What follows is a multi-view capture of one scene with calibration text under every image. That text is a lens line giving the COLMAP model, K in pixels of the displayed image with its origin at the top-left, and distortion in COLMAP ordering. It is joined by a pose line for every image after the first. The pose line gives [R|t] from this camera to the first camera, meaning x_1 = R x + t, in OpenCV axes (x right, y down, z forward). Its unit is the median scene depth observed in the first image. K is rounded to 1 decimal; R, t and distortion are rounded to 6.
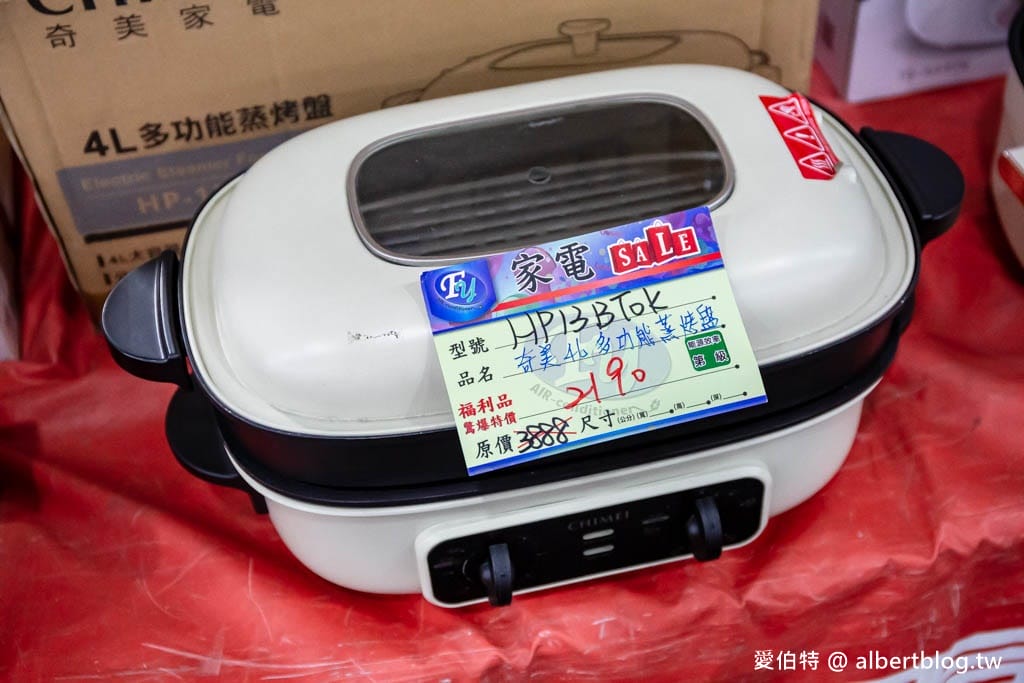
lens RADIAL K [[1381.2, 0, 512.7], [0, 1381.2, 344.0], [0, 0, 1]] dist [0.005448, 0.000000]
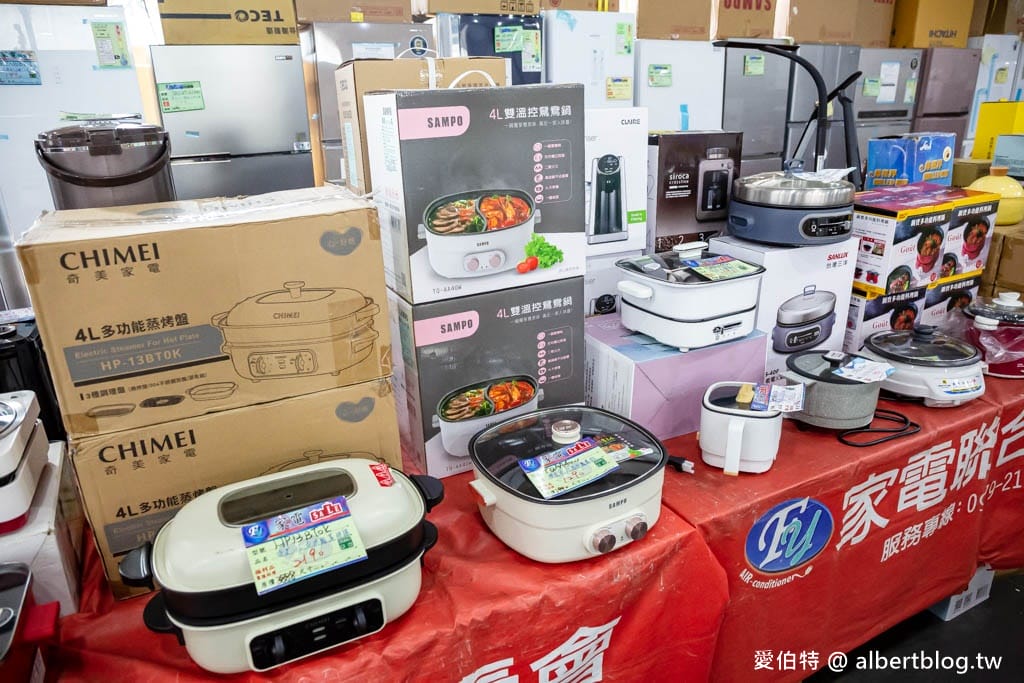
lens RADIAL K [[666.5, 0, 515.1], [0, 666.5, 338.0], [0, 0, 1]] dist [-0.037822, 0.014058]
pose [[0.964437, -0.059902, 0.257435, 0.133771], [0.169581, 0.887321, -0.428840, 0.249845], [-0.202739, 0.457245, 0.865924, -0.434763]]
